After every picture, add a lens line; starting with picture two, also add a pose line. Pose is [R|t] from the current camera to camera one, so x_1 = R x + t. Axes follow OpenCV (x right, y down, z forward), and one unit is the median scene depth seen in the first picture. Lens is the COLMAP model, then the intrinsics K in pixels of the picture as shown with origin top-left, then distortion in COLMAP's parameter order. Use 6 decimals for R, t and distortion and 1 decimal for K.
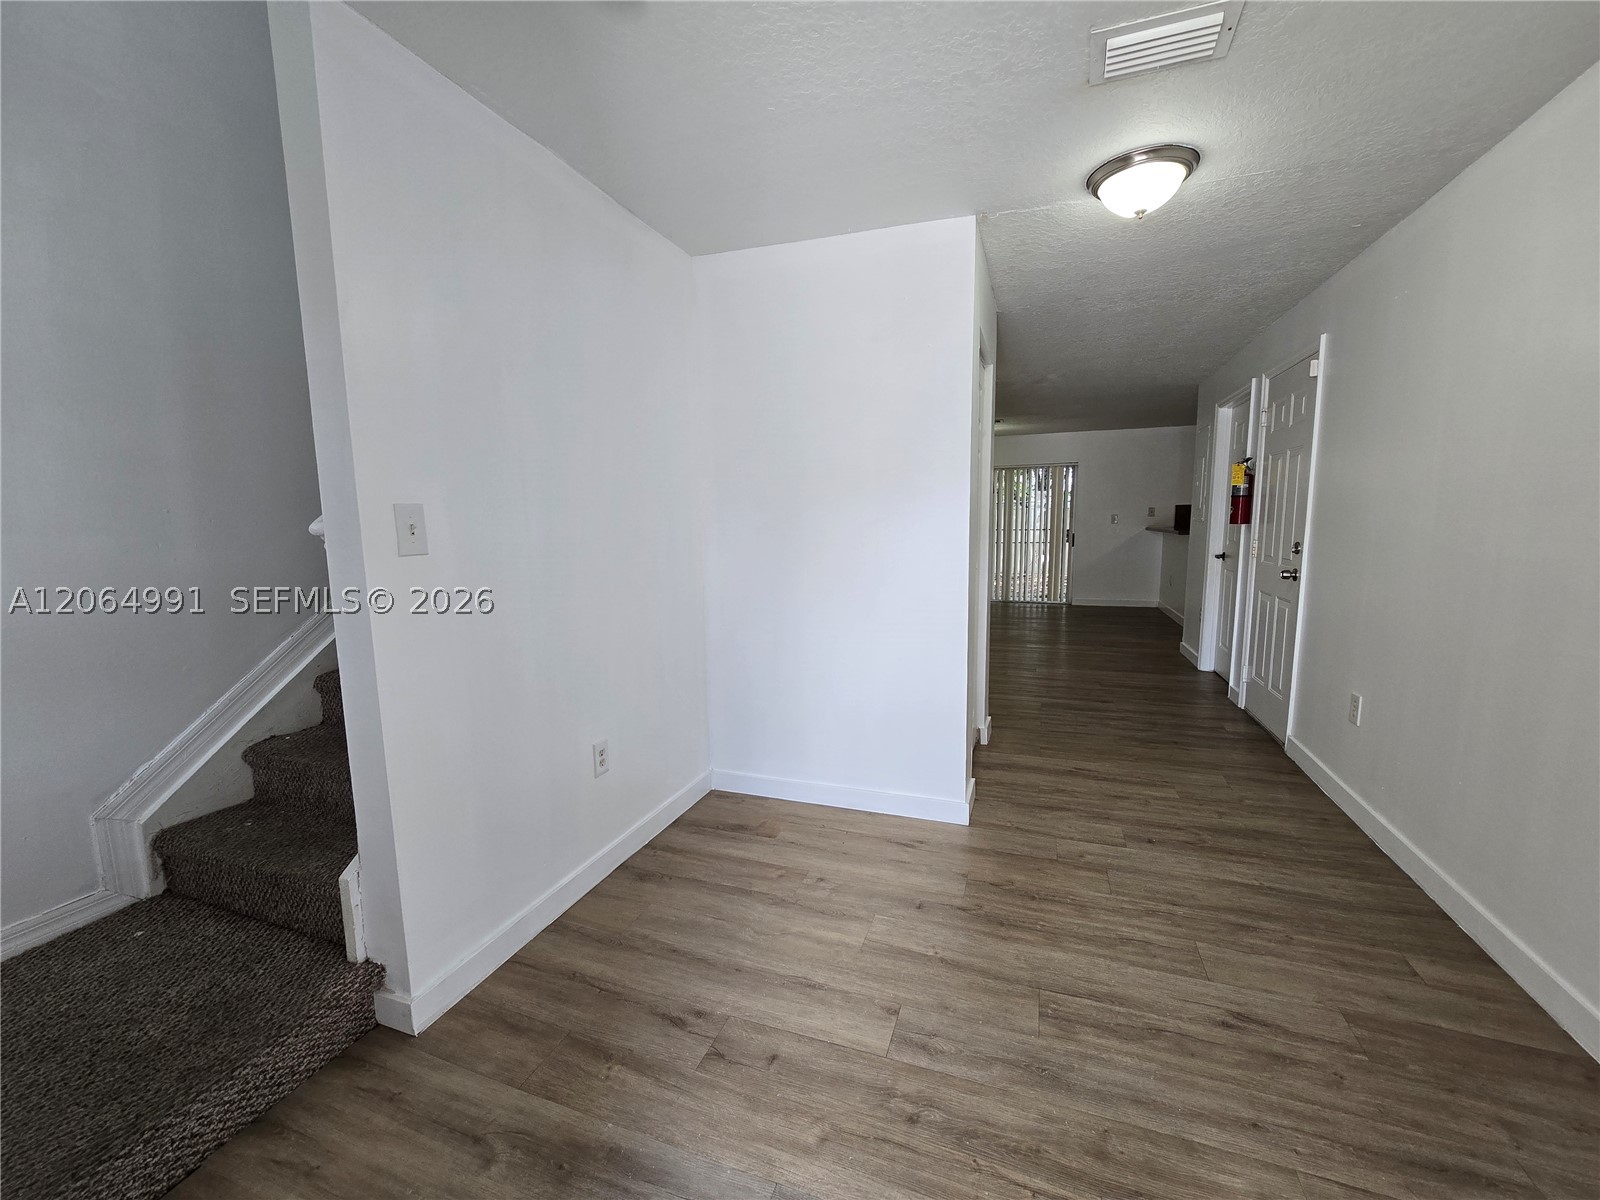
lens RADIAL K [[653.6, 0, 795.0], [0, 653.6, 604.9], [0, 0, 1]] dist [-0.003055, 0.001843]
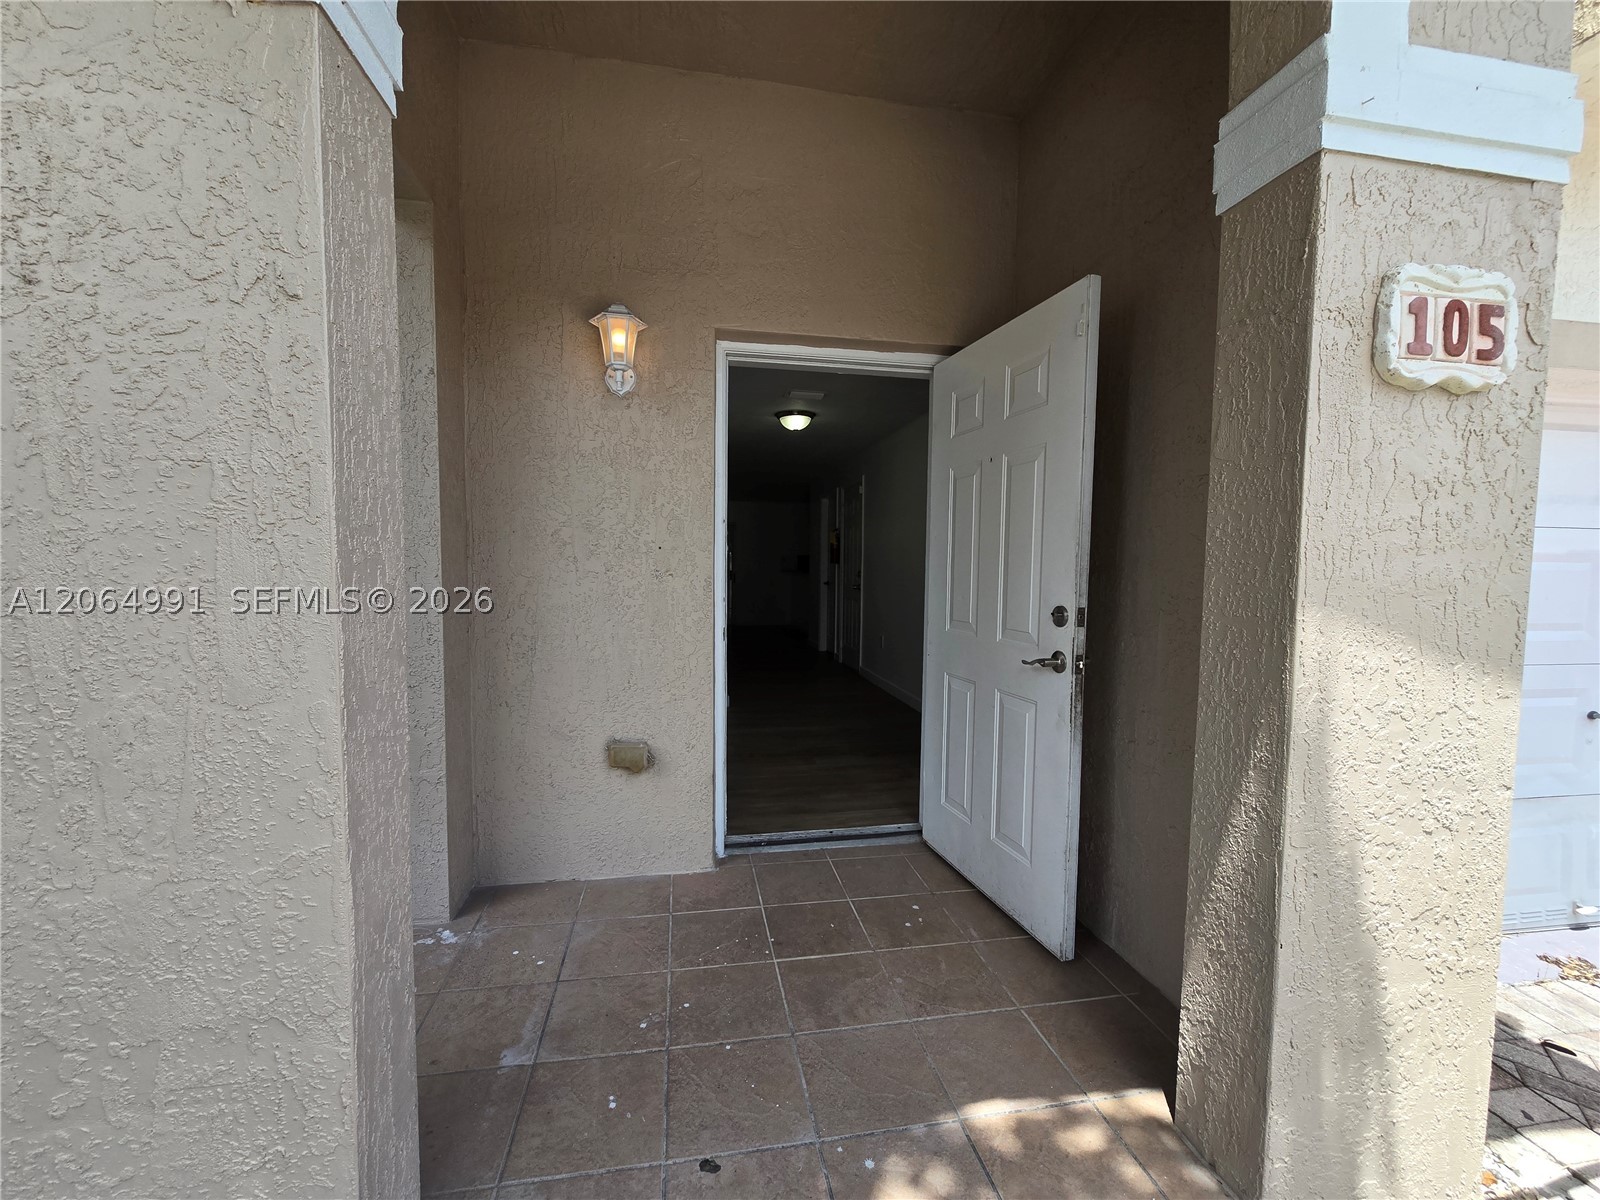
lens RADIAL K [[653.6, 0, 799.7], [0, 653.6, 602.1], [0, 0, 1]] dist [-0.003055, 0.001843]
pose [[0.856914, -0.003278, 0.515448, -0.749358], [0.043969, 0.996800, -0.066758, 0.217184], [-0.513580, 0.079870, 0.854316, -1.089070]]
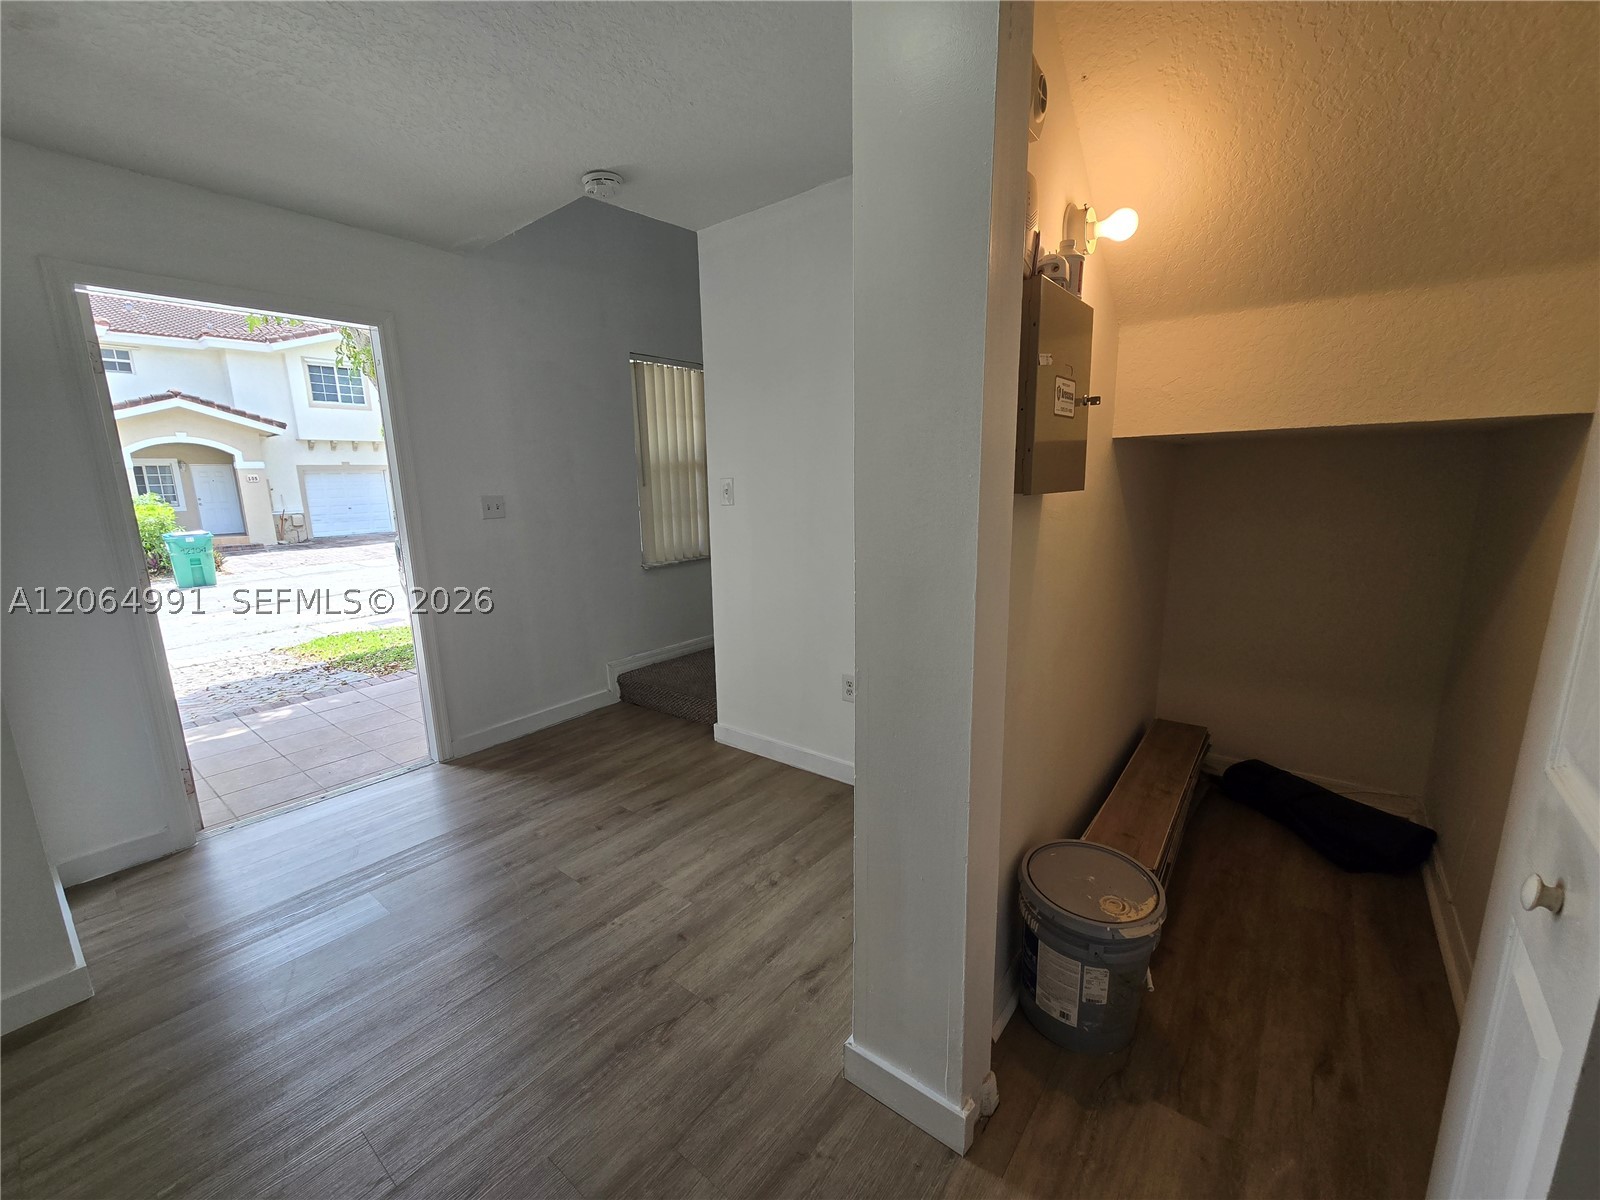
lens RADIAL K [[653.6, 0, 802.0], [0, 653.6, 606.4], [0, 0, 1]] dist [-0.003055, 0.001843]
pose [[-0.300118, 0.204067, -0.931819, 0.864012], [-0.108433, 0.963219, 0.245867, -0.207285], [0.947719, 0.174829, -0.266952, 1.287563]]
